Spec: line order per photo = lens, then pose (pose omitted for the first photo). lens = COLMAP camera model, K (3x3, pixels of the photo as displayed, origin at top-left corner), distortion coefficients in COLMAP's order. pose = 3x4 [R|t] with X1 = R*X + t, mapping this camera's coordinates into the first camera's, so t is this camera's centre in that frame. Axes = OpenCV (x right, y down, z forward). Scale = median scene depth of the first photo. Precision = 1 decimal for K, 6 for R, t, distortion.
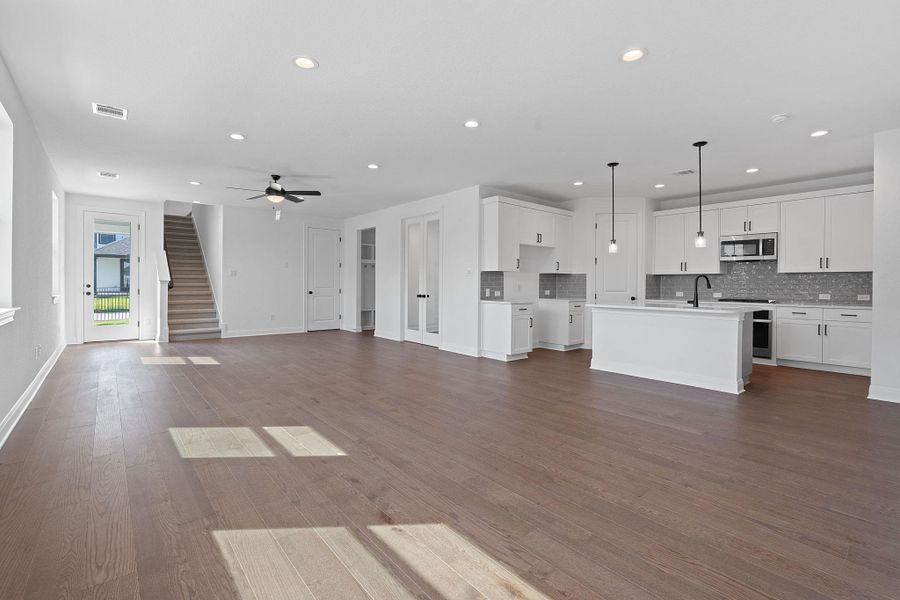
lens RADIAL K [[402.8, 0, 457.7], [0, 402.8, 286.0], [0, 0, 1]] dist [-0.000023, 0.001707]
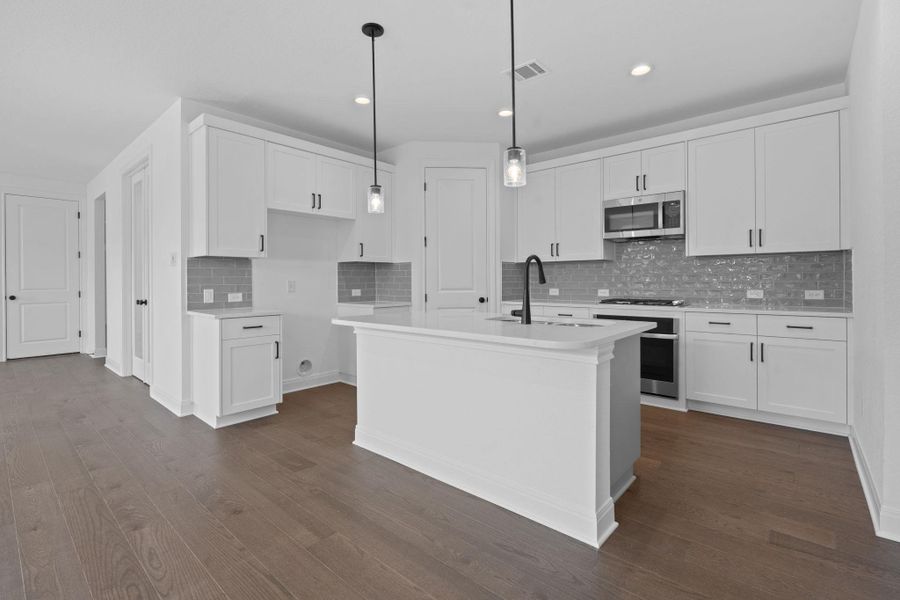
lens RADIAL K [[402.8, 0, 450.9], [0, 402.8, 281.1], [0, 0, 1]] dist [-0.000023, 0.001707]
pose [[0.990057, -0.012852, 0.140077, 0.340731], [0.013277, 0.999910, -0.002105, 0.001816], [-0.140037, 0.003944, 0.990138, 0.426779]]
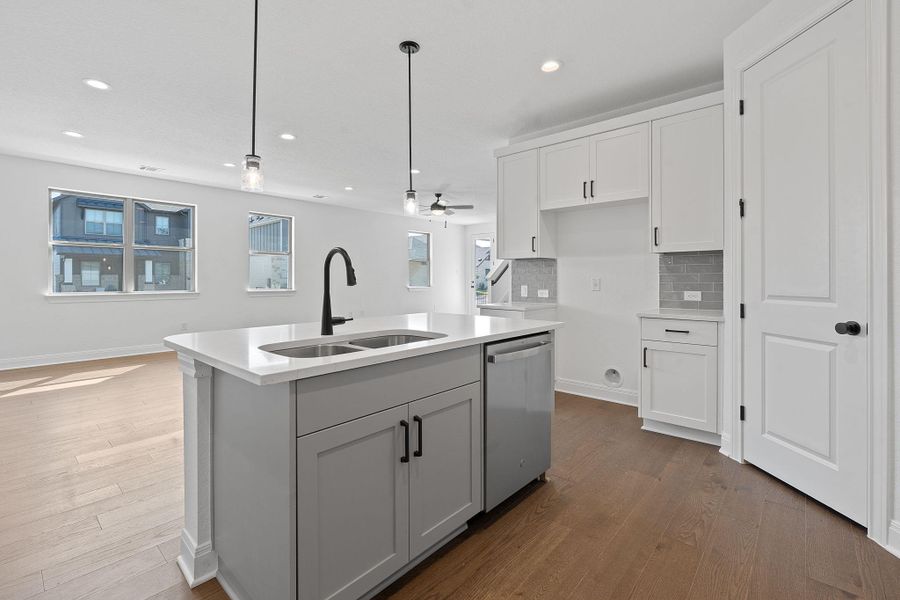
lens RADIAL K [[402.8, 0, 444.4], [0, 402.8, 281.6], [0, 0, 1]] dist [-0.000023, 0.001707]
pose [[0.125194, -0.002331, -0.992130, 0.758985], [-0.002053, 0.999994, -0.002609, 0.002683], [0.992130, 0.002363, 0.125188, 0.818097]]
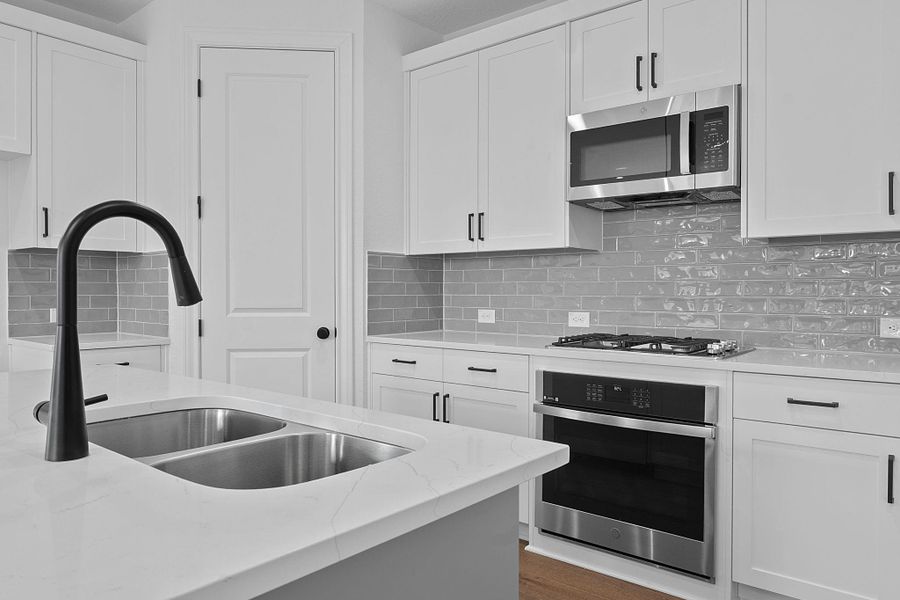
lens RADIAL K [[611.4, 0, 454.0], [0, 611.4, 293.5], [0, 0, 1]] dist [-0.001717, -0.003740]
pose [[0.986487, -0.005545, 0.163746, 0.525788], [0.005598, 0.999984, 0.000142, 0.002168], [-0.163744, 0.000776, 0.986503, 0.616521]]
